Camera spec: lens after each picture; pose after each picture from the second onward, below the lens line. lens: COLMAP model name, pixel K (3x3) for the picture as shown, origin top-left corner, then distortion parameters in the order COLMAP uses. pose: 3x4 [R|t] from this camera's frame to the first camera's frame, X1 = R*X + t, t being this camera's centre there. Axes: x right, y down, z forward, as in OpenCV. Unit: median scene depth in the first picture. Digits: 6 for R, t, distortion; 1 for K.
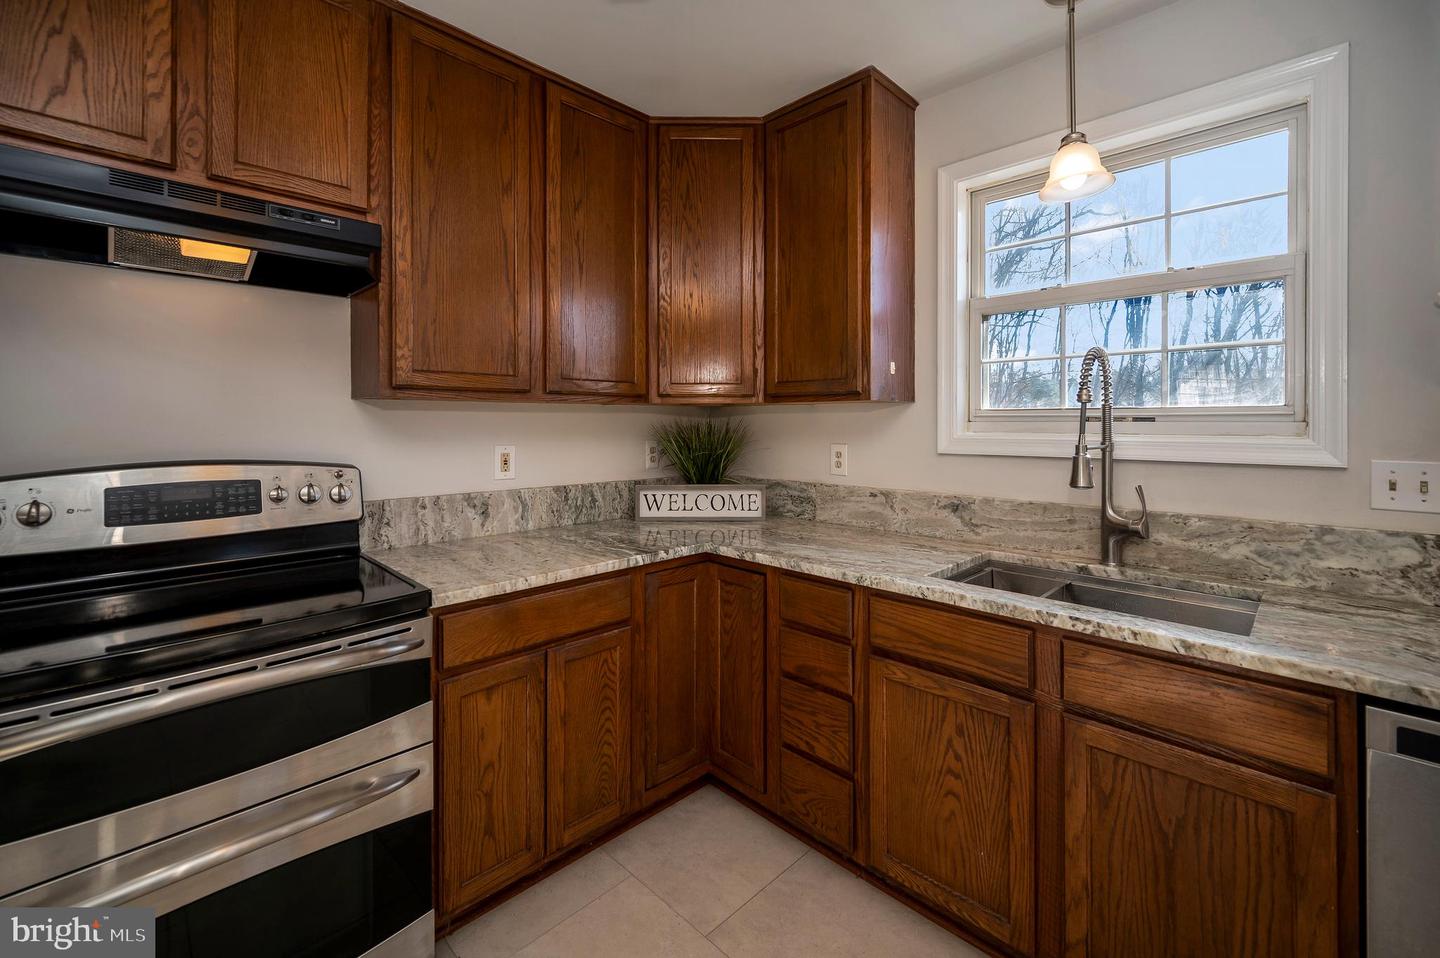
lens RADIAL K [[603.2, 0, 723.5], [0, 603.2, 429.1], [0, 0, 1]] dist [-0.000974, -0.000279]
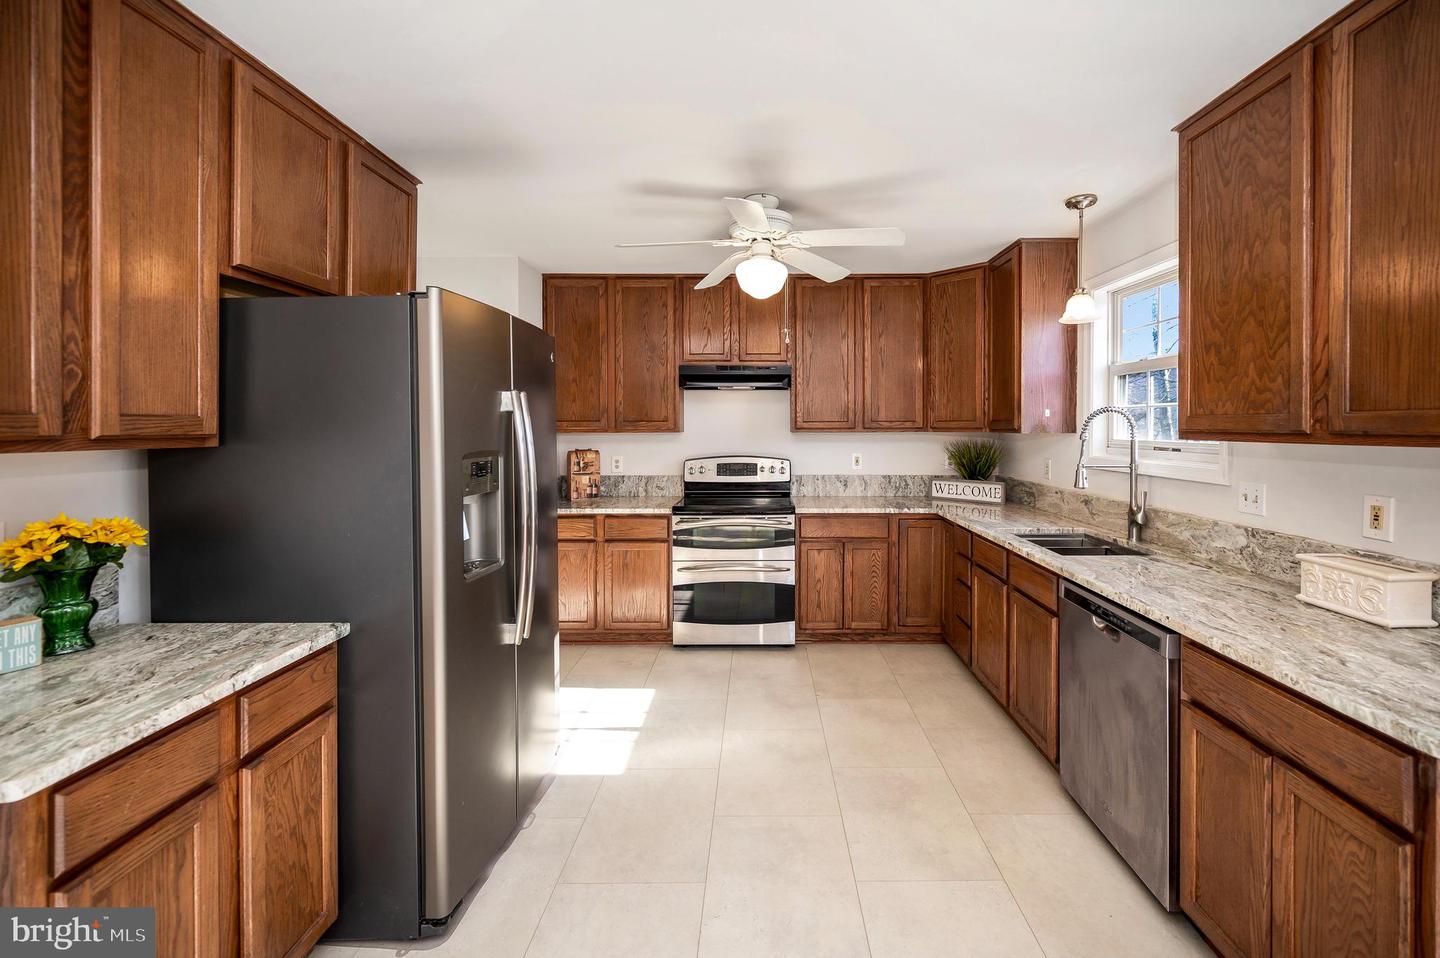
lens RADIAL K [[603.2, 0, 723.5], [0, 603.2, 429.1], [0, 0, 1]] dist [-0.000974, -0.000279]
pose [[0.667099, 0.002989, -0.744963, 1.008209], [-0.003380, 0.999994, 0.000986, -0.062620], [0.744961, 0.001861, 0.667105, -0.809362]]
